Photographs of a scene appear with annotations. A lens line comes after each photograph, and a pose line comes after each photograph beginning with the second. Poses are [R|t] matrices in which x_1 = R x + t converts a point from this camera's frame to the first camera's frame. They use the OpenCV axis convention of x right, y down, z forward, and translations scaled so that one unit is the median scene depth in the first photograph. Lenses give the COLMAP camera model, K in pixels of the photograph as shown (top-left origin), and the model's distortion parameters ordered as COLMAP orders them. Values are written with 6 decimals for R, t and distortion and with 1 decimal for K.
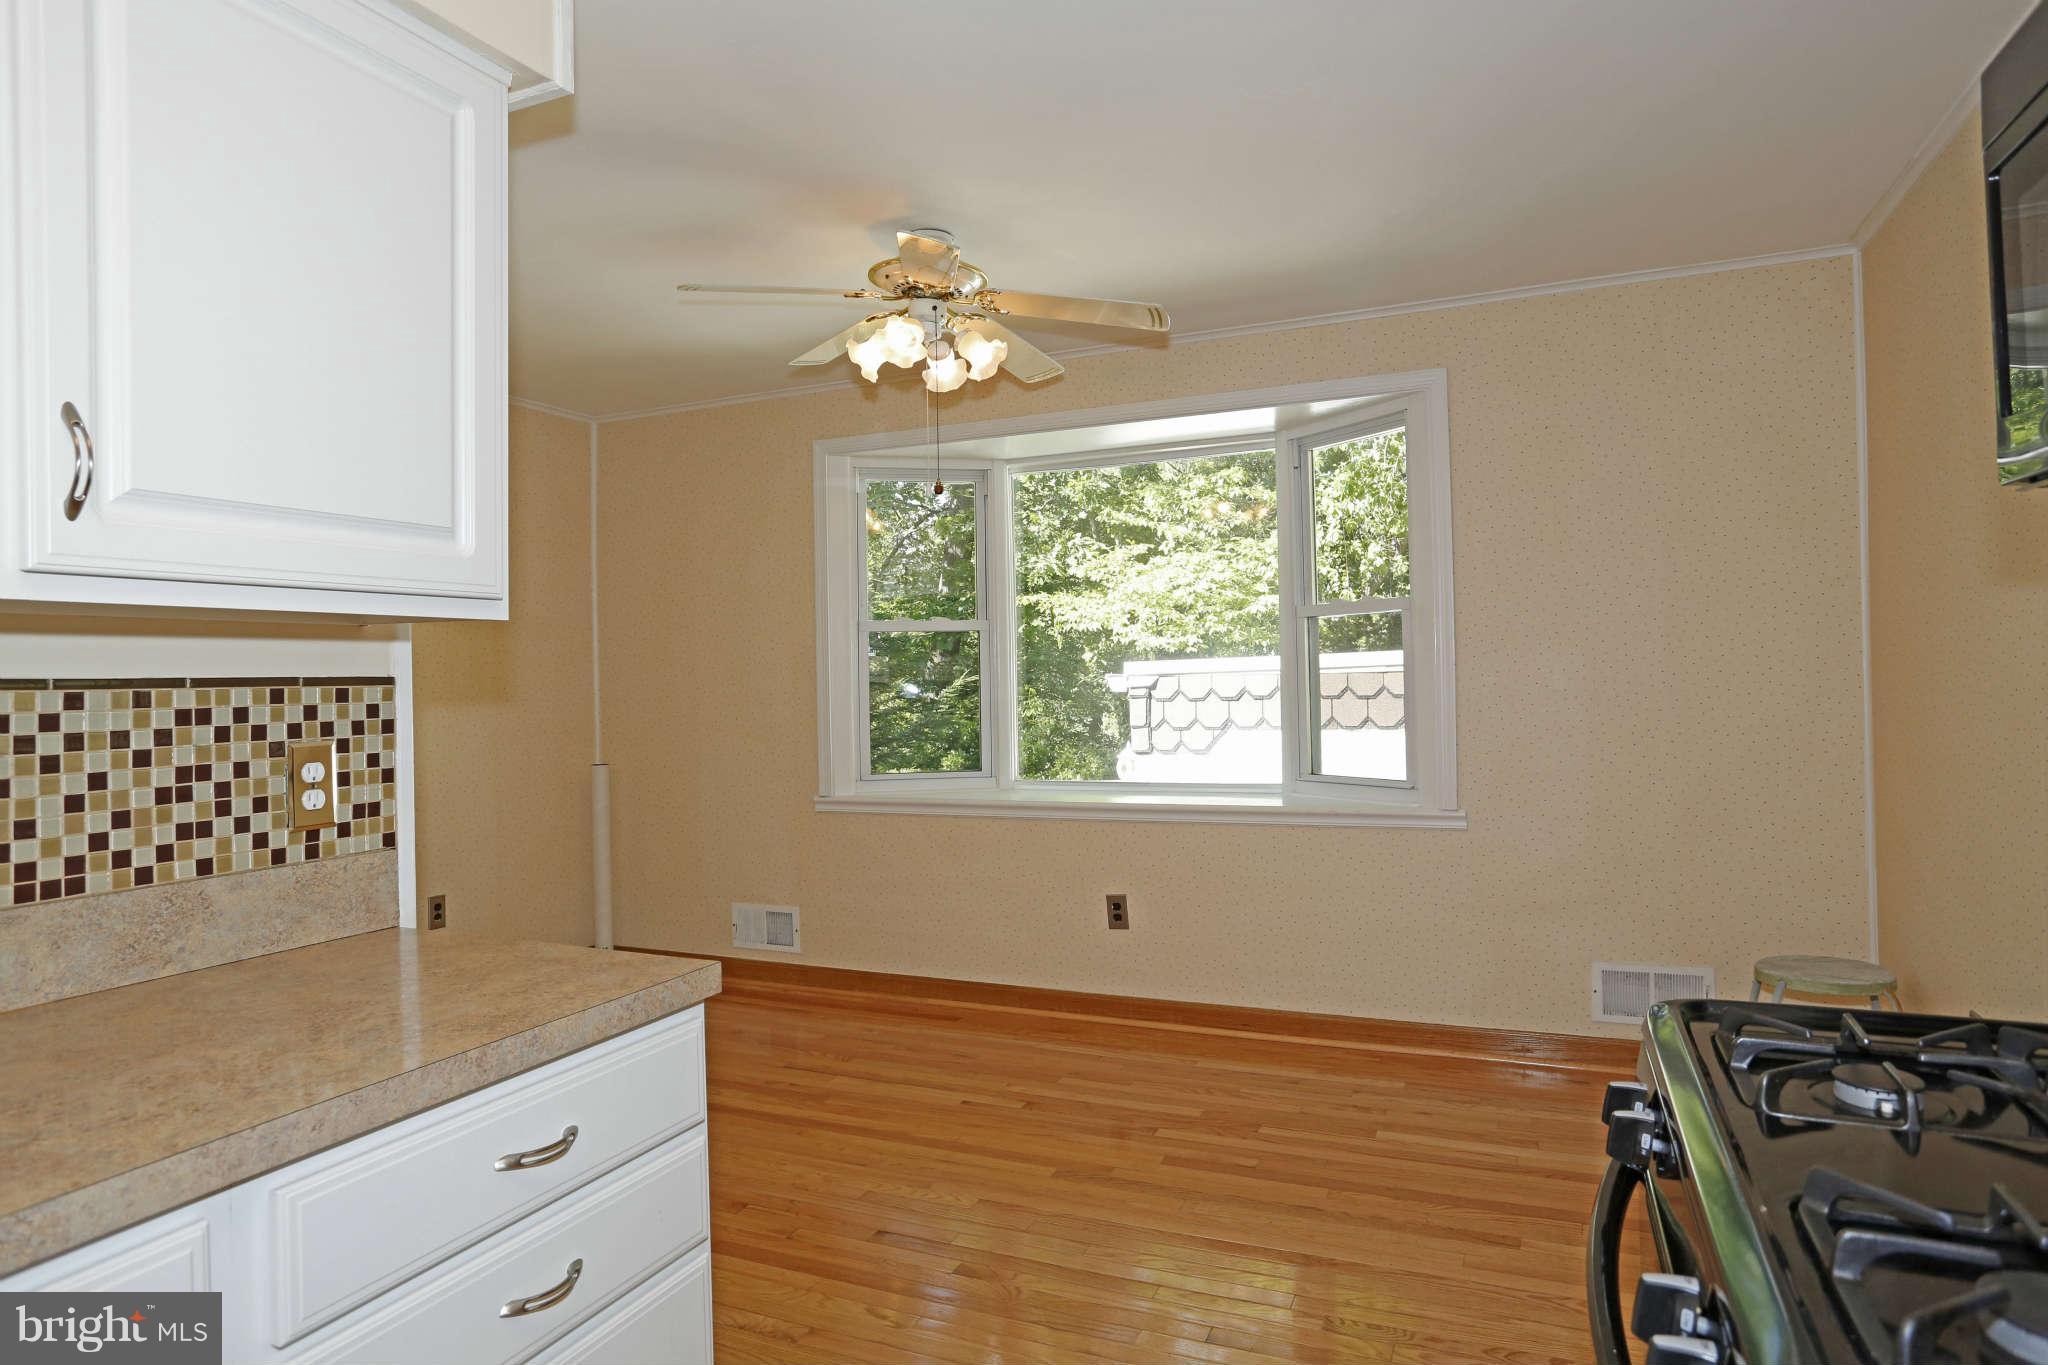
lens RADIAL K [[1171.0, 0, 1033.3], [0, 1171.0, 668.6], [0, 0, 1]] dist [-0.004067, 0.000135]
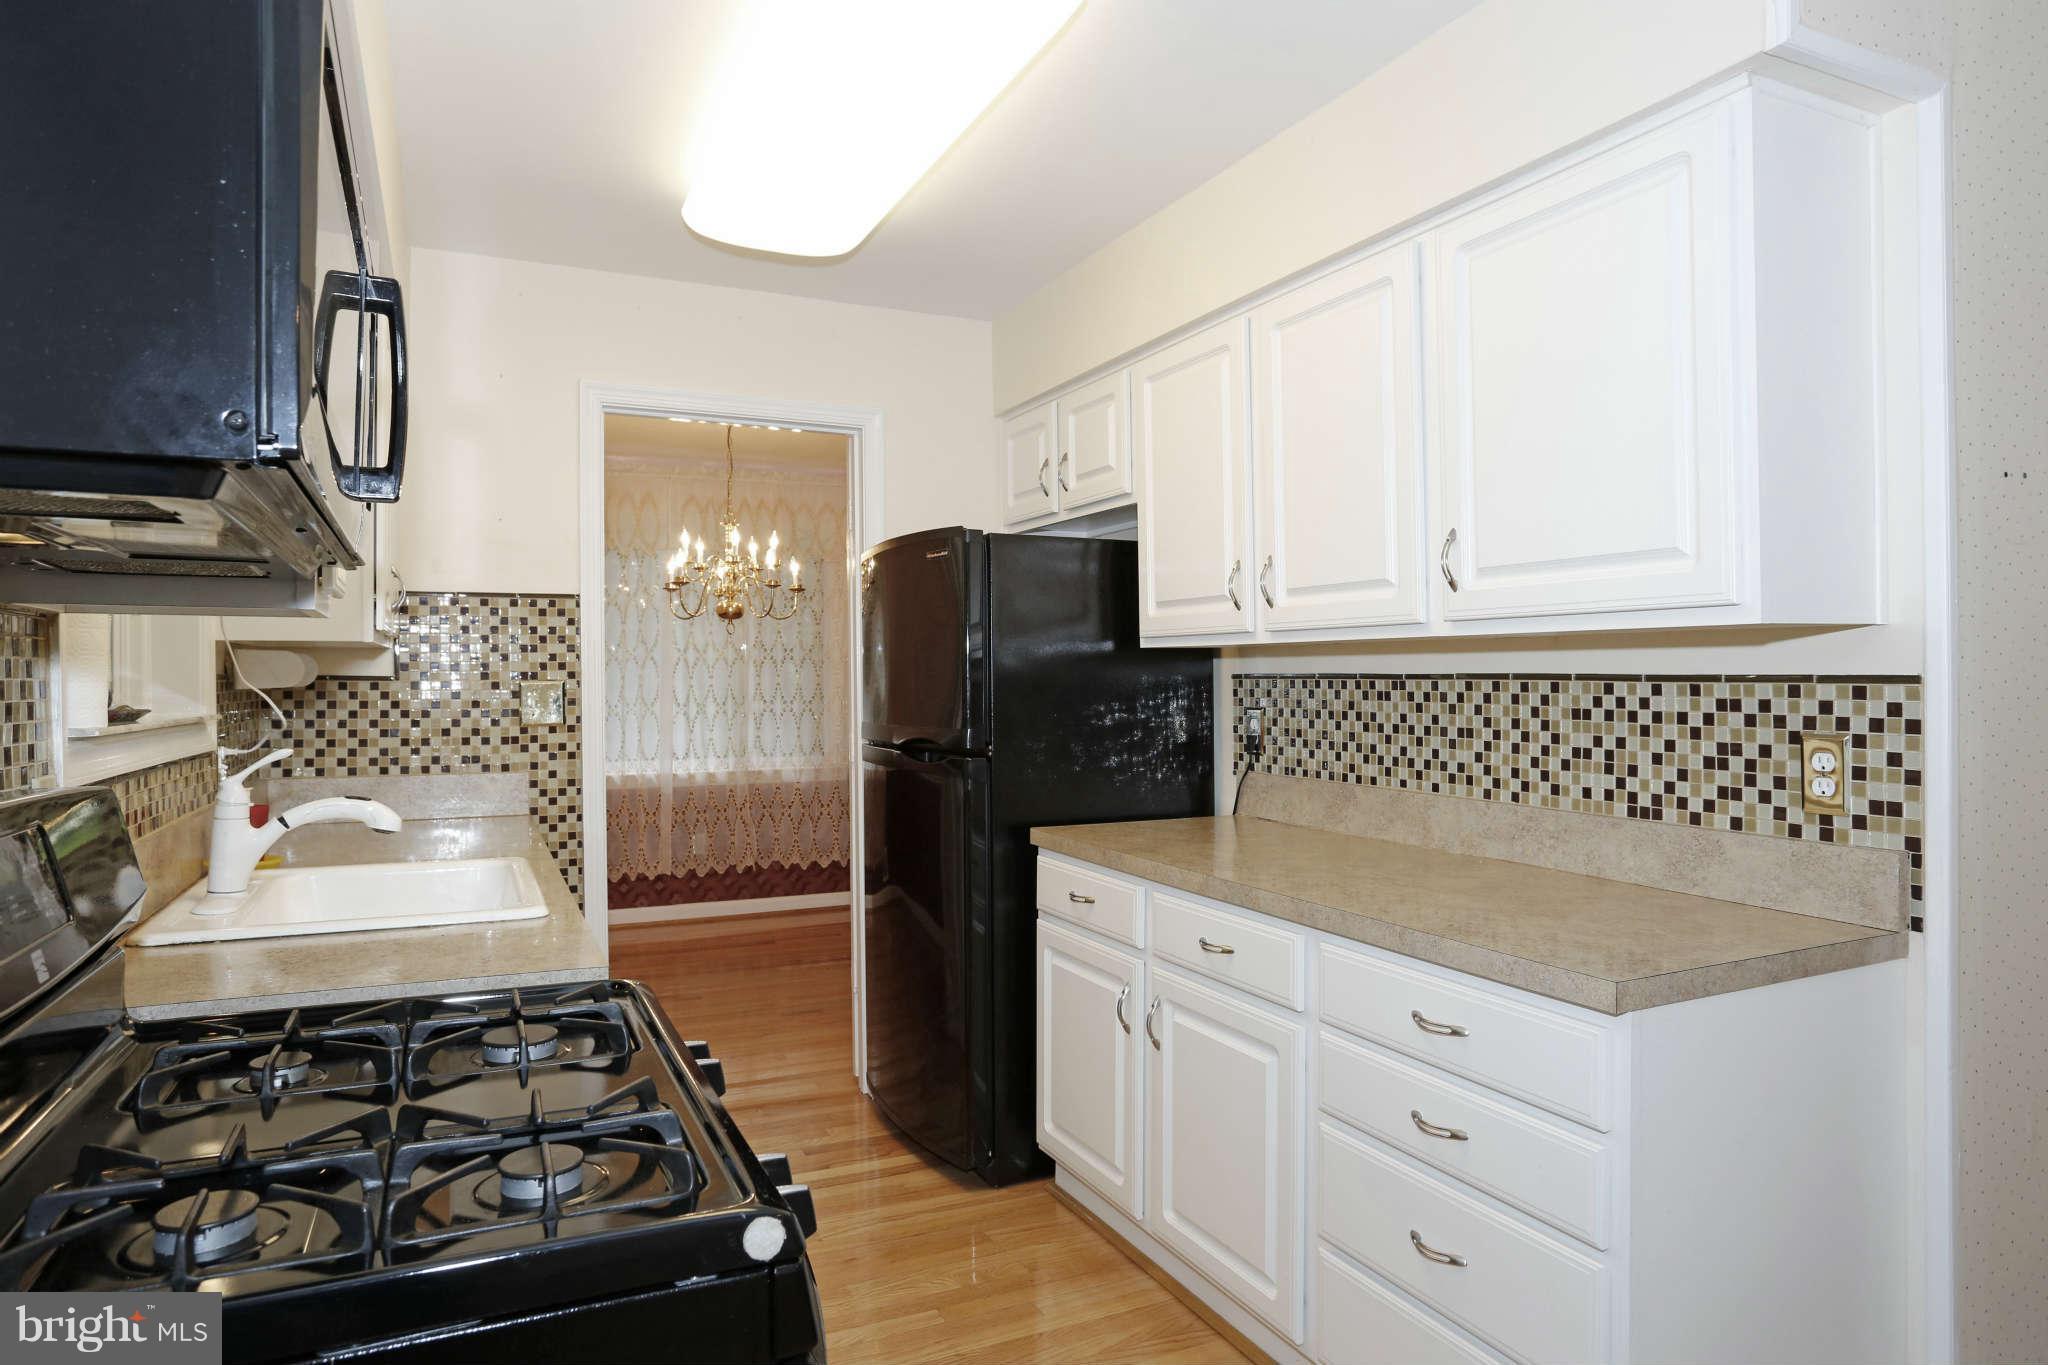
lens RADIAL K [[1308.6, 0, 1015.0], [0, 1308.6, 685.3], [0, 0, 1]] dist [-0.009825, 0.015923]
pose [[-0.675494, 0.023699, -0.736985, 0.827450], [0.016074, 0.999719, 0.017414, -0.017139], [0.737190, -0.000083, -0.675685, 1.322402]]
